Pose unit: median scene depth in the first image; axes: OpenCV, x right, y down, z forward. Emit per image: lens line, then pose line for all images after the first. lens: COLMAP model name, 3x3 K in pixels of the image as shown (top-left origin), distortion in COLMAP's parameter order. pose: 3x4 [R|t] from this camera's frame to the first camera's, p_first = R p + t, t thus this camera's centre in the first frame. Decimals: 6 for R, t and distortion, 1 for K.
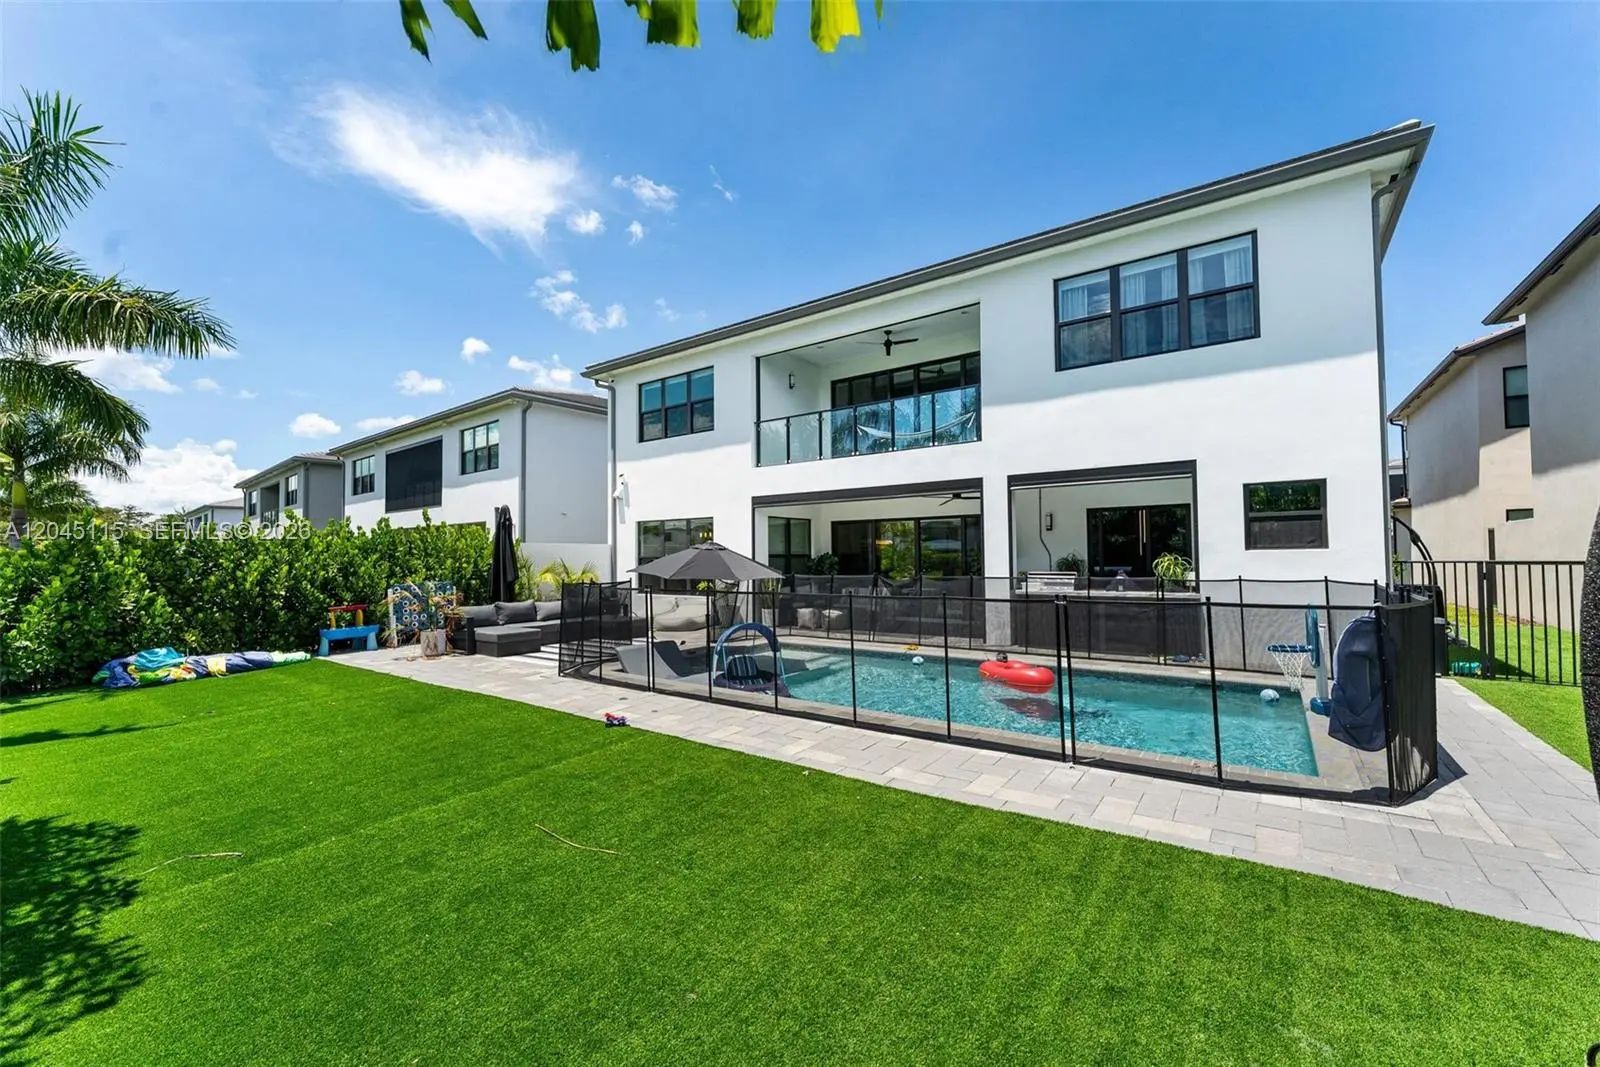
lens RADIAL K [[643.1, 0, 800.0], [0, 643.1, 533.5], [0, 0, 1]] dist [0.021553, 0.000005]
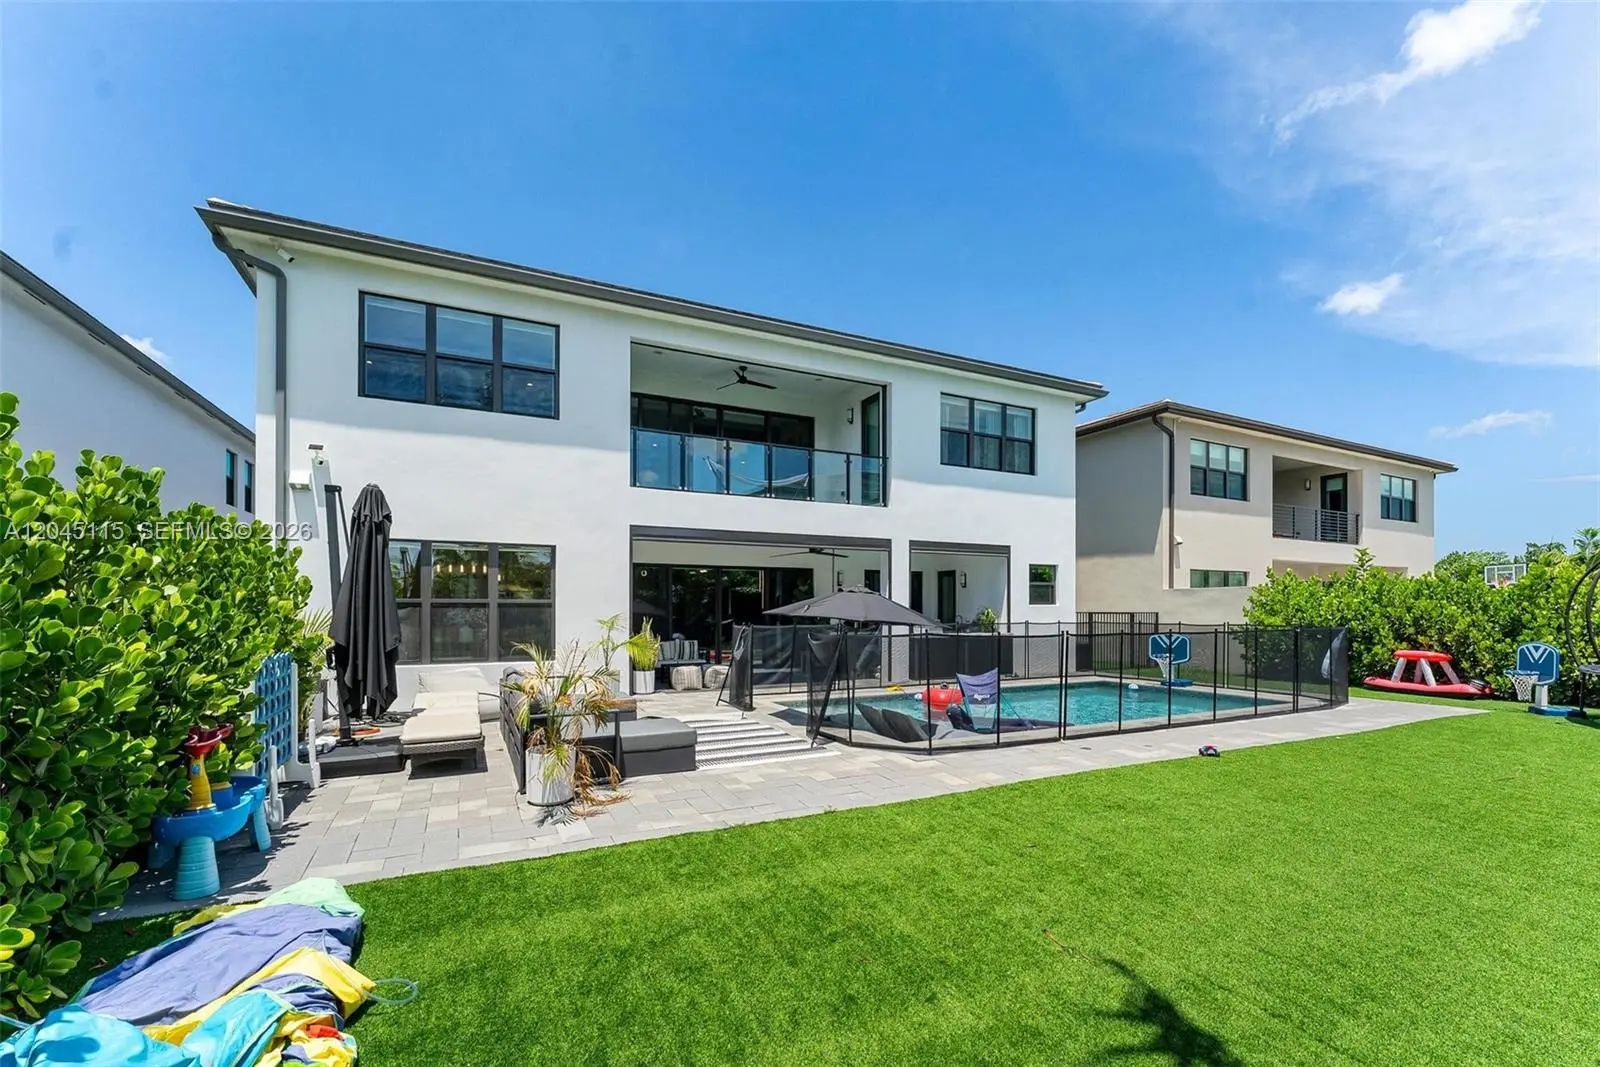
lens RADIAL K [[652.5, 0, 801.8], [0, 652.5, 621.0], [0, 0, 1]] dist [-0.016859, -0.000062]
pose [[0.477710, -0.006467, 0.878494, -0.859996], [-0.035932, 0.998992, 0.026893, 0.036363], [-0.877783, -0.044413, 0.476996, 0.595734]]
